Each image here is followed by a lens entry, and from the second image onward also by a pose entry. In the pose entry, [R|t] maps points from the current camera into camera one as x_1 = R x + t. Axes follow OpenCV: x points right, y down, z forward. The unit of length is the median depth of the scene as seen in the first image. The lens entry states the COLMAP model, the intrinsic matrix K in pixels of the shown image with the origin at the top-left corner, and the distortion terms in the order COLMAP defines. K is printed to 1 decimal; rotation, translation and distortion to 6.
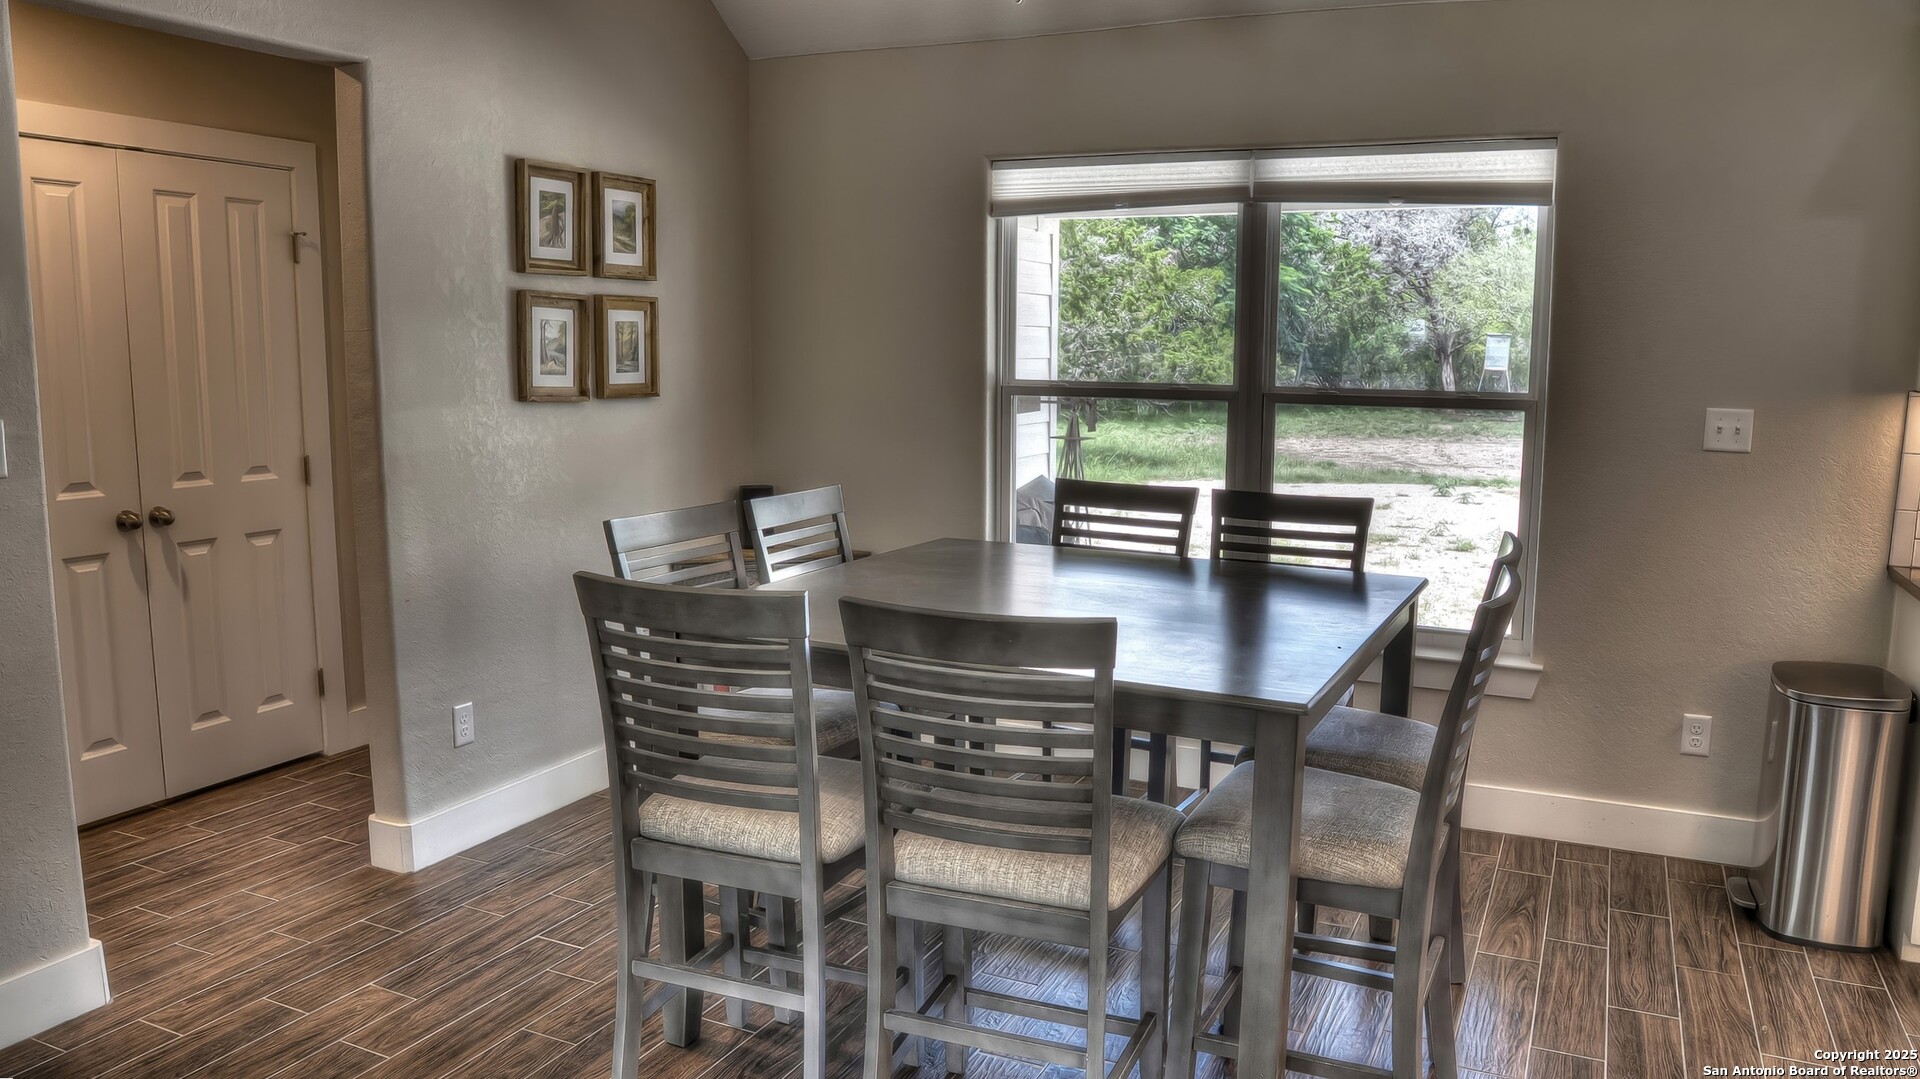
lens RADIAL K [[1406.5, 0, 960.0], [0, 1406.5, 539.5], [0, 0, 1]] dist [-0.111602, 0.070963]
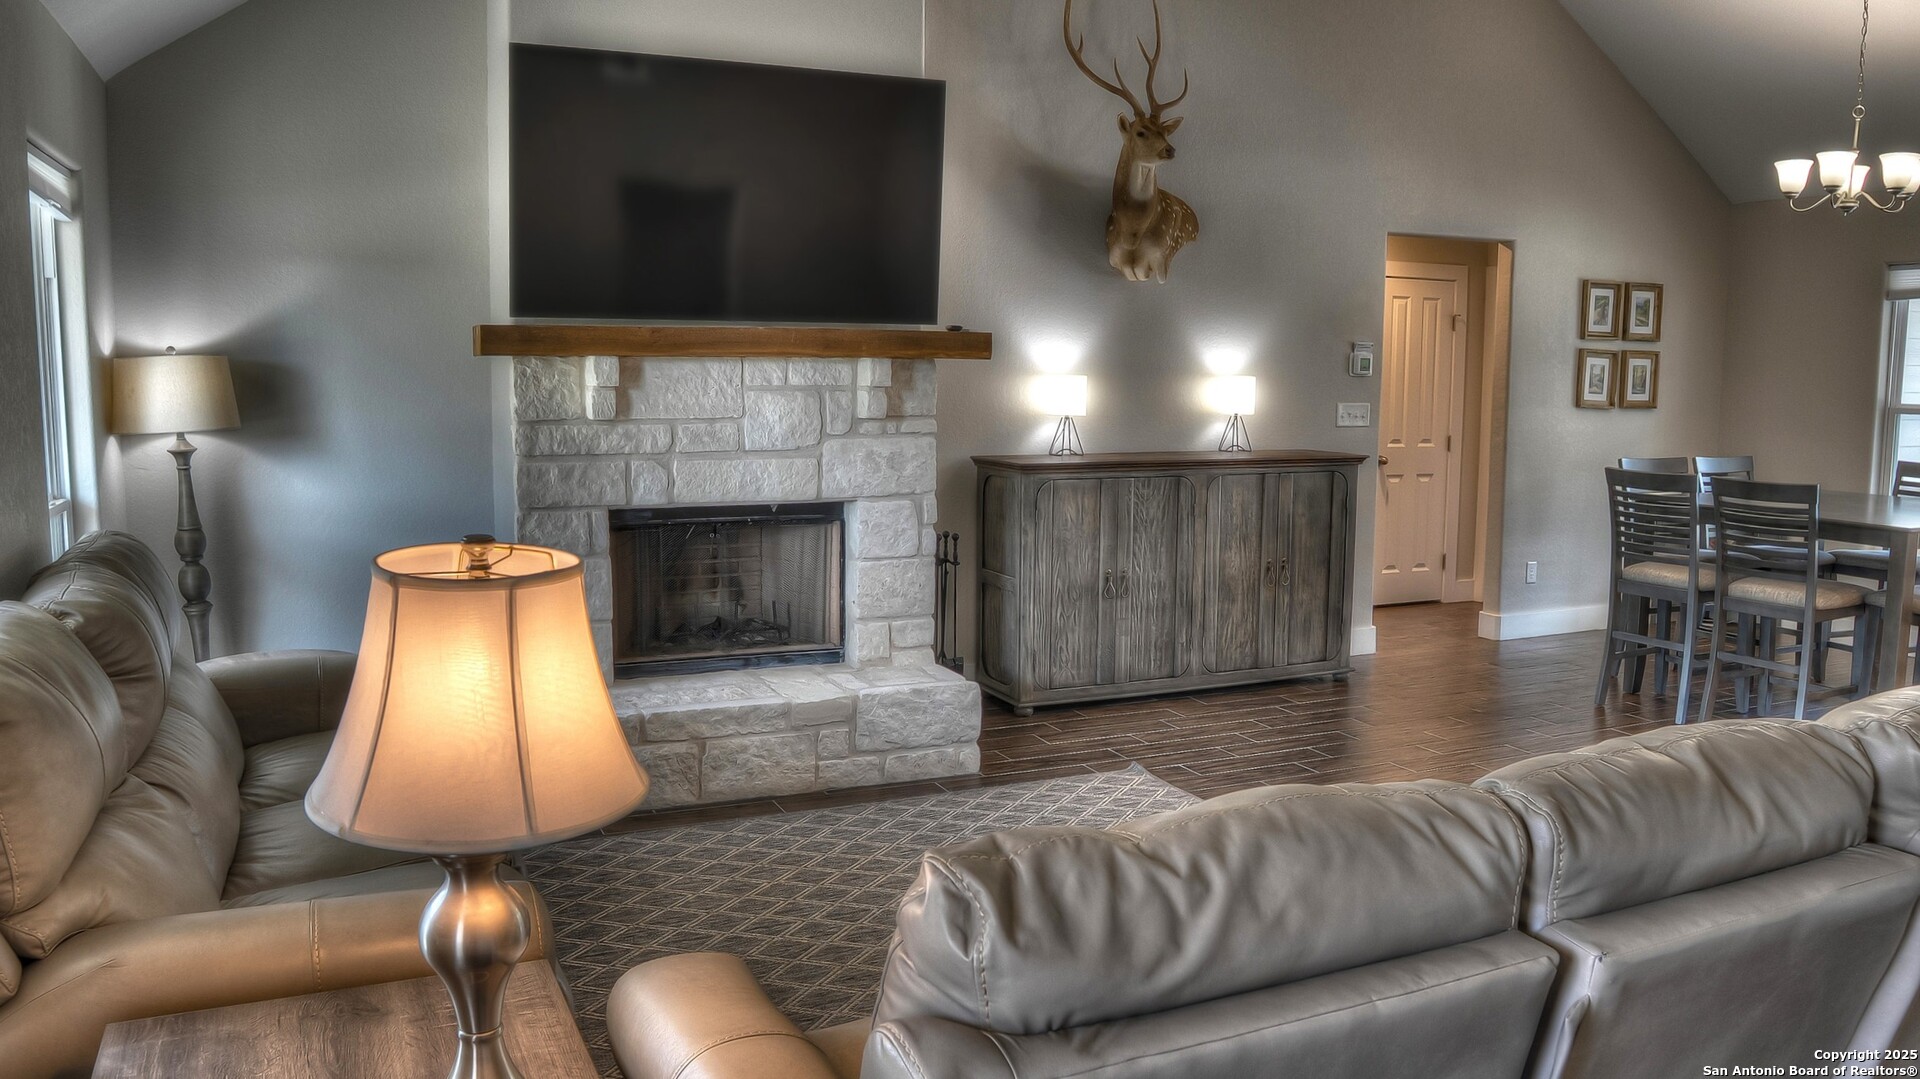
lens RADIAL K [[1406.5, 0, 960.0], [0, 1406.5, 539.5], [0, 0, 1]] dist [-0.111602, 0.070963]
pose [[0.765505, 0.076361, -0.638883, 0.239598], [-0.090903, 0.995808, 0.010103, 0.130176], [0.636976, 0.050343, 0.769238, -0.916126]]
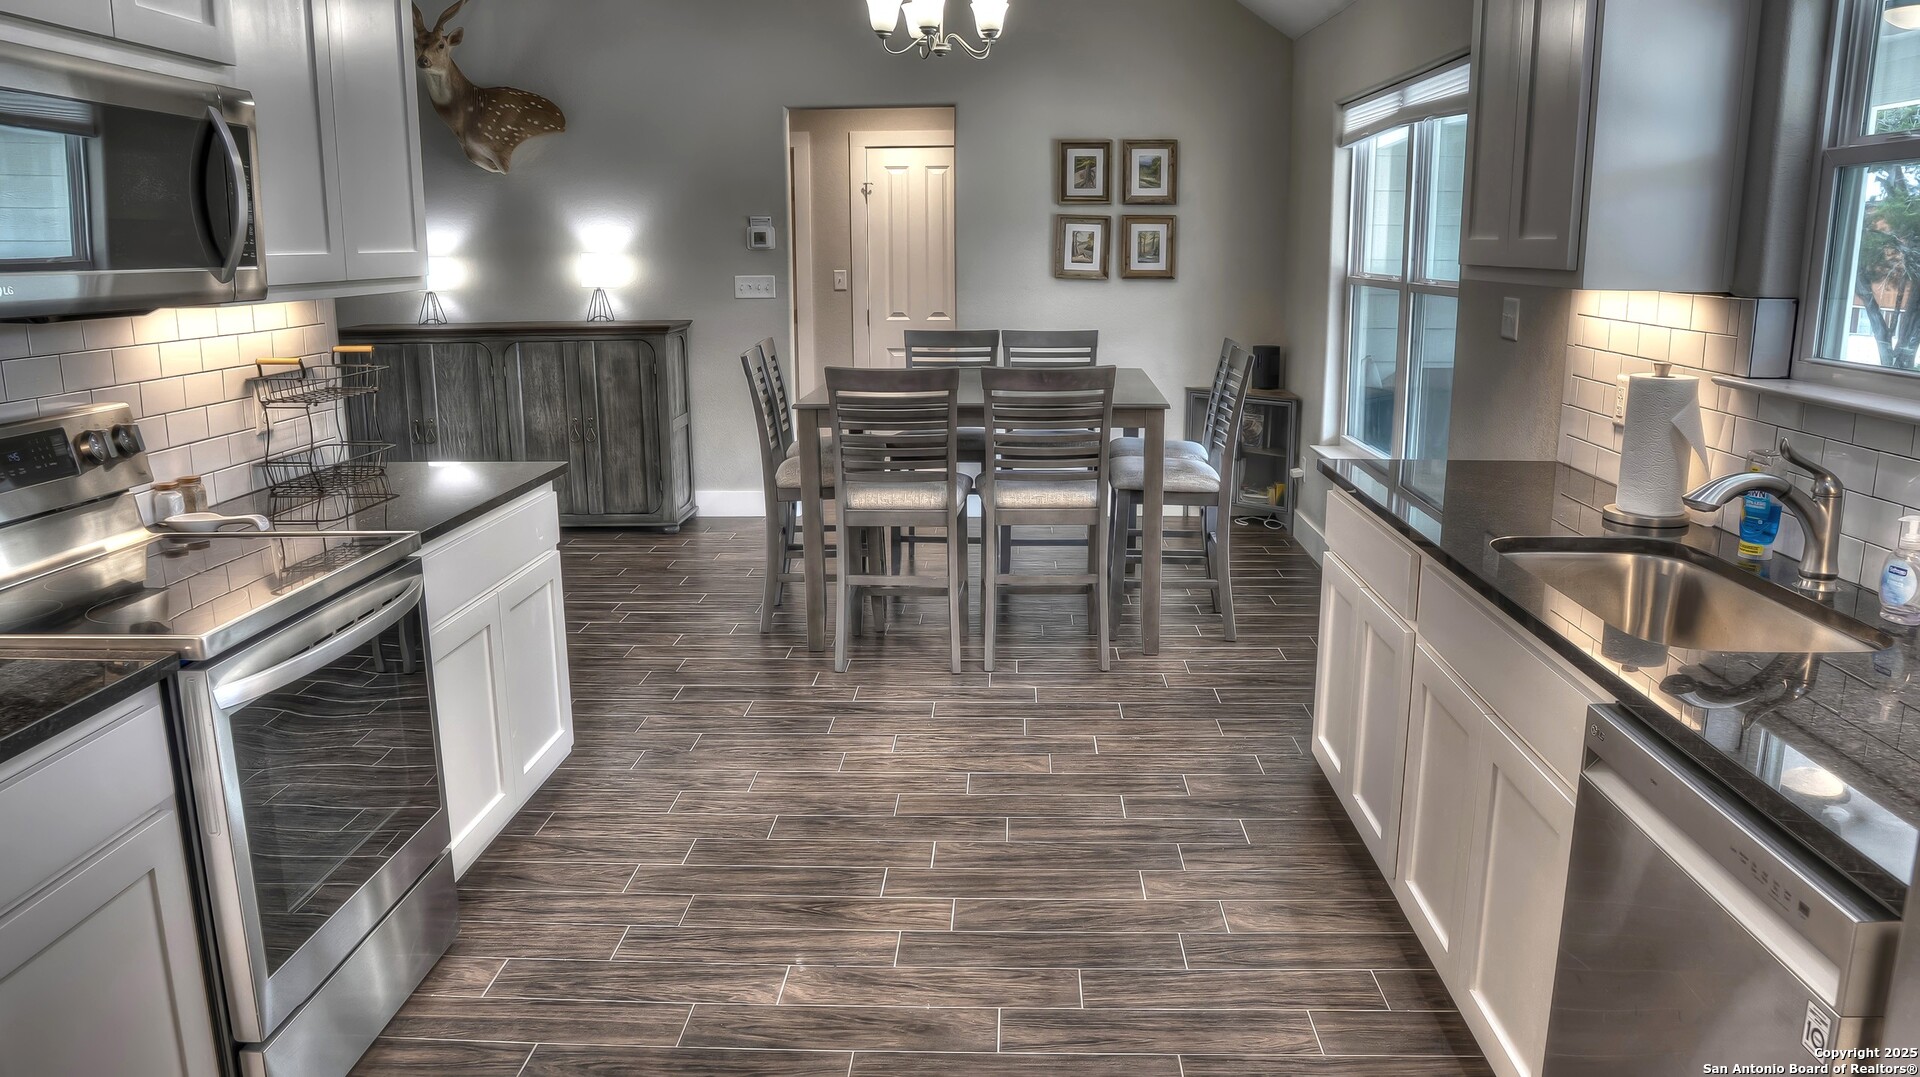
lens RADIAL K [[1406.5, 0, 960.0], [0, 1406.5, 538.5], [0, 0, 1]] dist [-0.111602, 0.070963]
pose [[0.402377, 0.177631, -0.898076, 1.232773], [-0.119122, 0.982814, 0.141020, -0.009409], [0.907691, 0.050238, 0.416622, 0.155709]]
